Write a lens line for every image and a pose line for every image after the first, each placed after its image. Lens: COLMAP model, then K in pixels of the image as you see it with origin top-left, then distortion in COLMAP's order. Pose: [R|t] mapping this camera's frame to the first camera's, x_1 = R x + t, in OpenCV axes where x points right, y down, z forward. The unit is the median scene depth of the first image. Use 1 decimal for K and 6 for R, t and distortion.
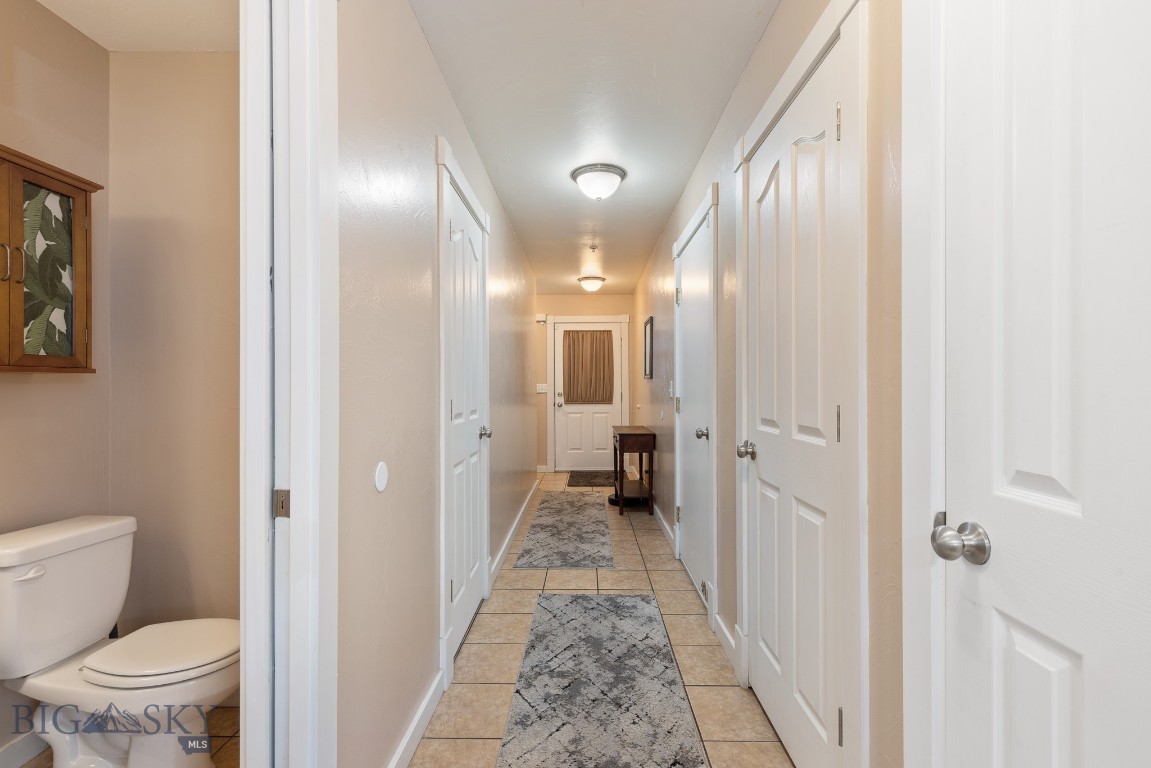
lens RADIAL K [[517.6, 0, 577.2], [0, 517.6, 384.9], [0, 0, 1]] dist [0.009815, -0.001050]
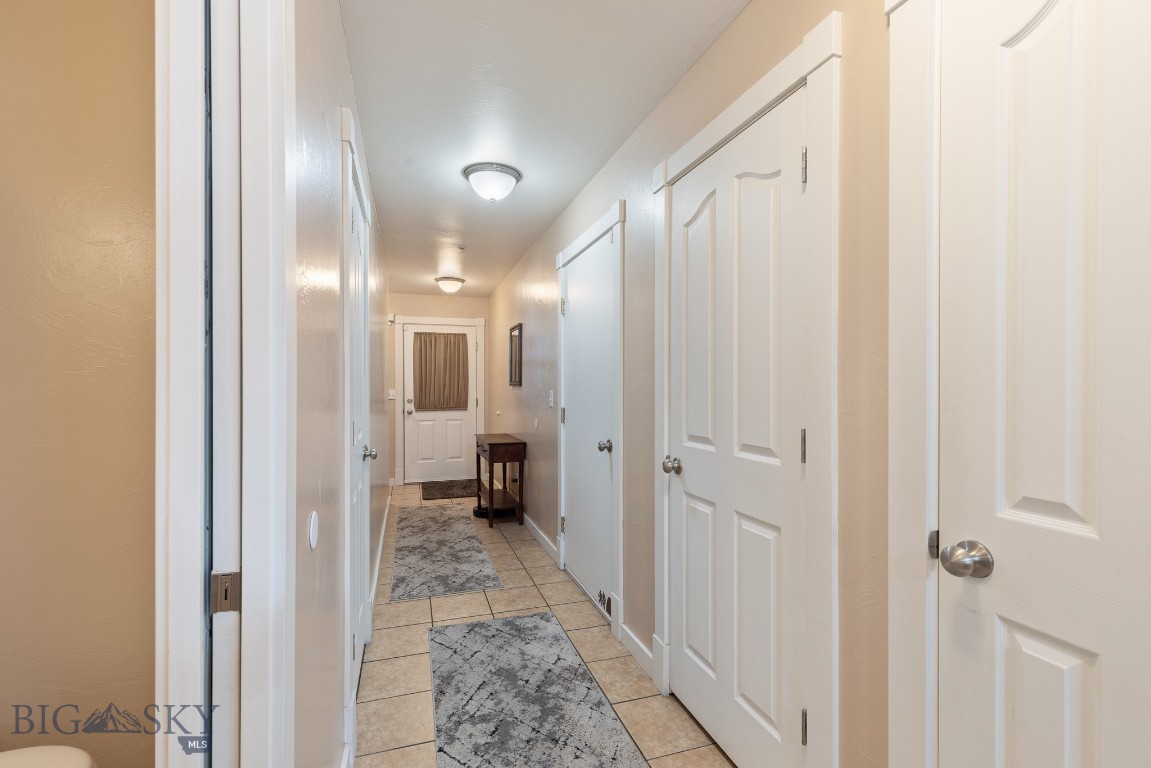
lens RADIAL K [[517.3, 0, 576.8], [0, 517.3, 387.8], [0, 0, 1]] dist [0.010178, -0.000283]
pose [[0.945785, 0.000606, 0.324792, -0.137531], [-0.001843, 0.999992, 0.003501, -0.023265], [-0.324788, -0.003910, 0.945779, 0.064981]]
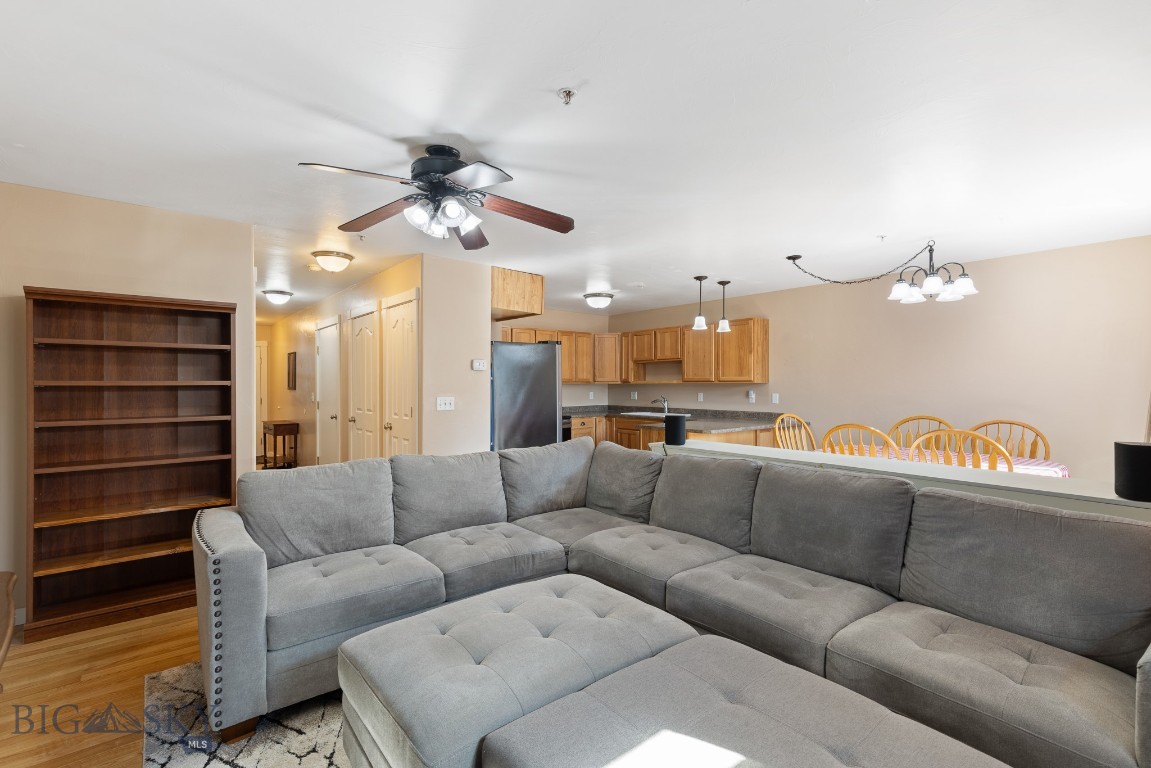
lens RADIAL K [[517.6, 0, 577.2], [0, 517.6, 384.9], [0, 0, 1]] dist [0.009815, -0.001050]
pose [[0.759129, 0.000937, 0.650939, -0.453953], [0.000453, 0.999998, -0.001967, -0.046600], [-0.650940, 0.001788, 0.759127, -1.513957]]
